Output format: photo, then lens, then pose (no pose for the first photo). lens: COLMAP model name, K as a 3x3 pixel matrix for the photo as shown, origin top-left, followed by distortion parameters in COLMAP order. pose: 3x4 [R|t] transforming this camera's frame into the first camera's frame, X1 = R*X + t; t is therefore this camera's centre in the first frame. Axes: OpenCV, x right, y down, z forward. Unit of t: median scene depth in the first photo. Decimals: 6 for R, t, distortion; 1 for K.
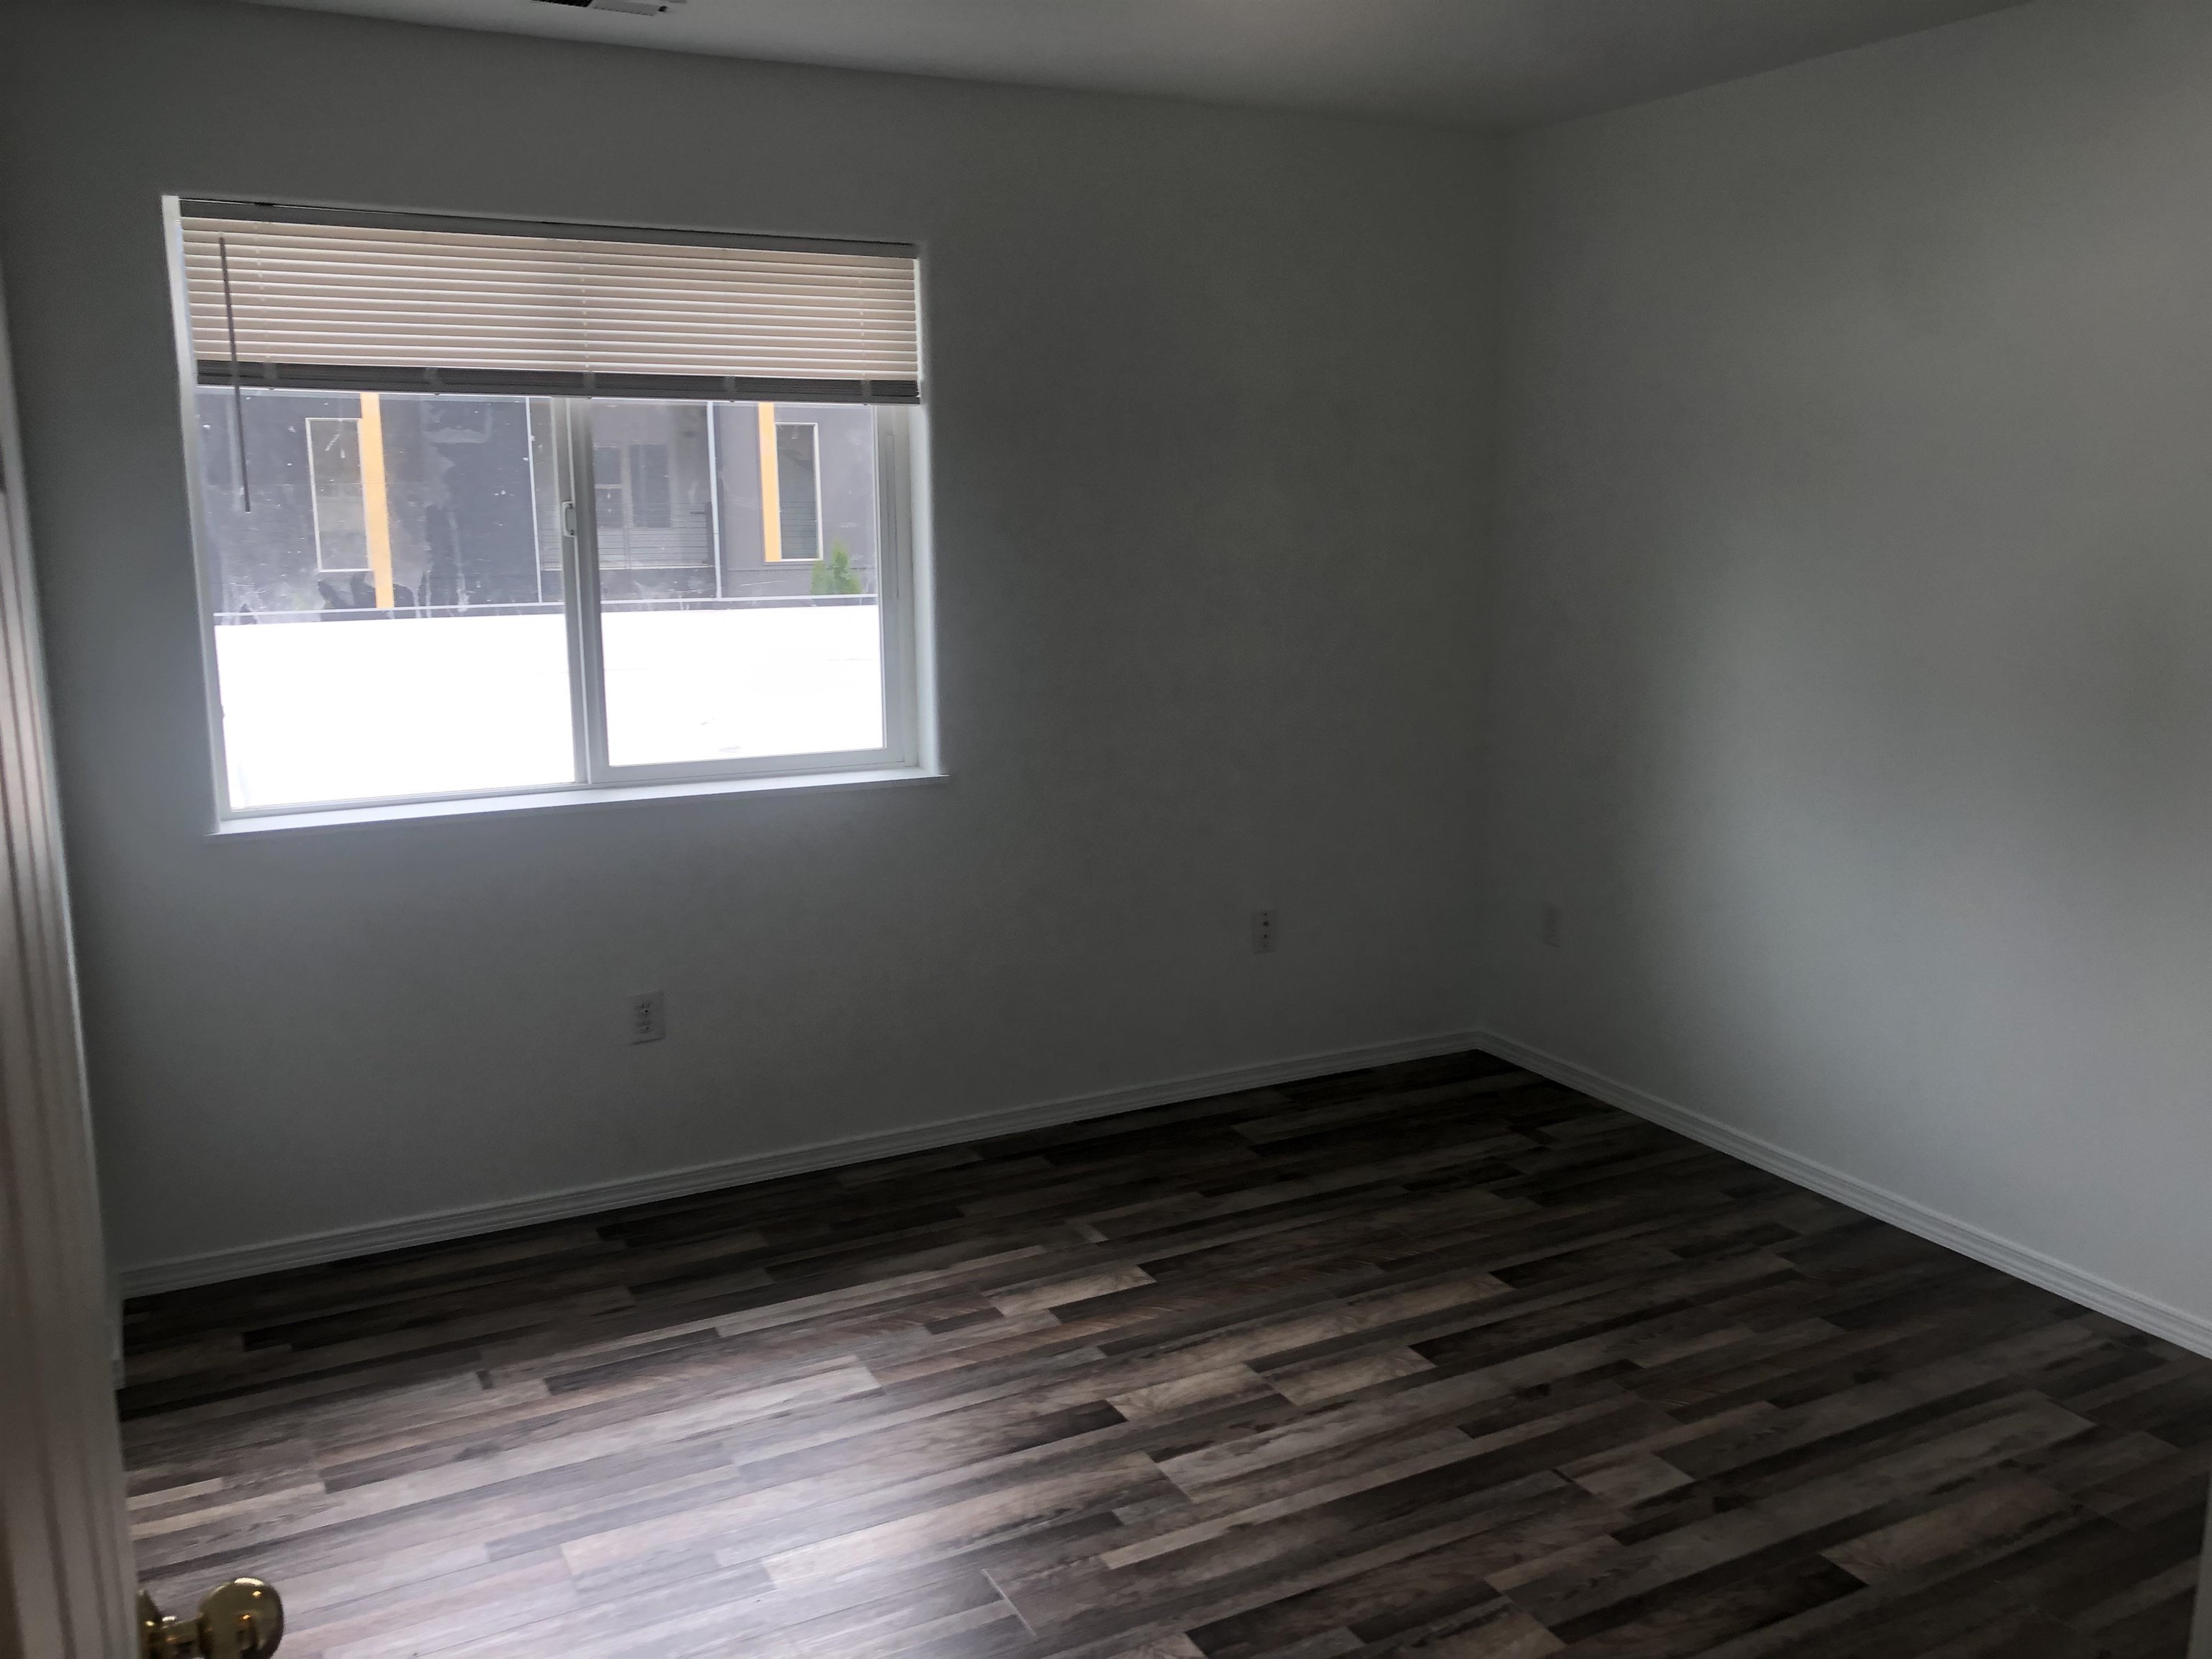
lens RADIAL K [[1829.0, 0, 1106.5], [0, 1829.0, 895.6], [0, 0, 1]] dist [0.061899, -0.002633]
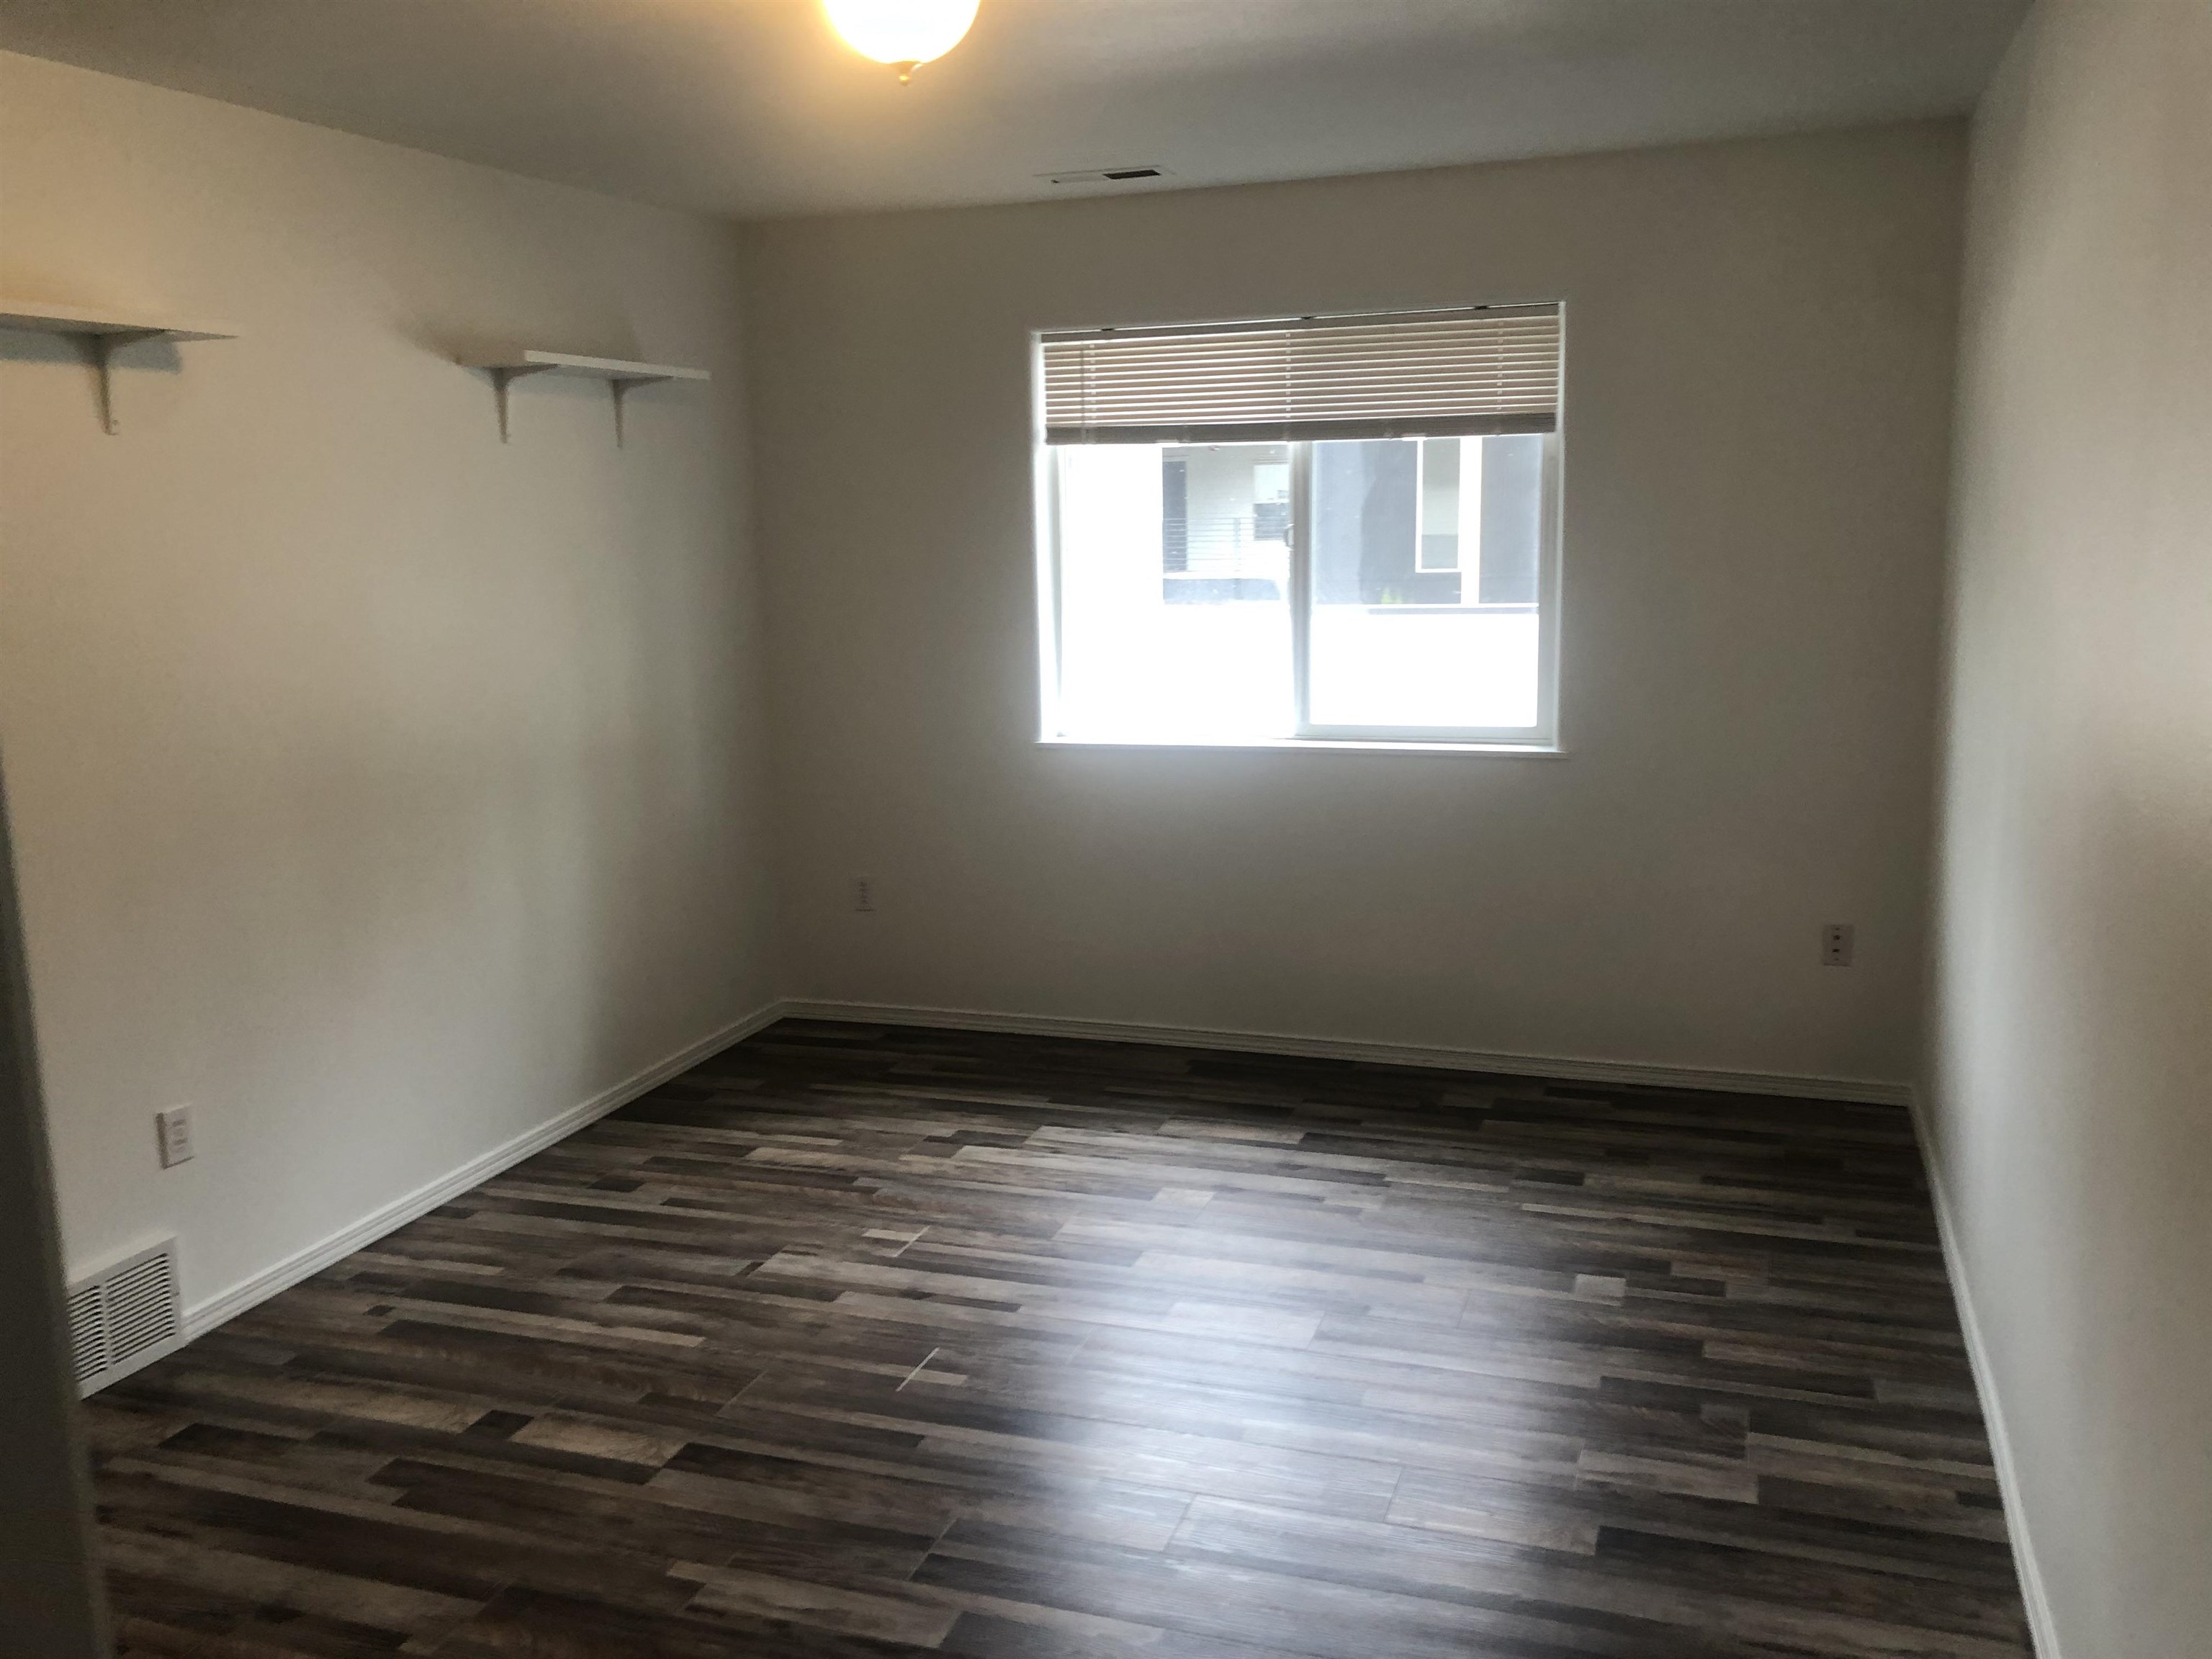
lens RADIAL K [[1811.3, 0, 1106.0], [0, 1811.3, 829.5], [0, 0, 1]] dist [0.005000, 0.000781]
pose [[0.668985, 0.126413, -0.732448, 0.577263], [-0.156349, 0.987316, 0.027599, -0.007955], [0.726646, 0.096055, 0.680264, 0.043950]]
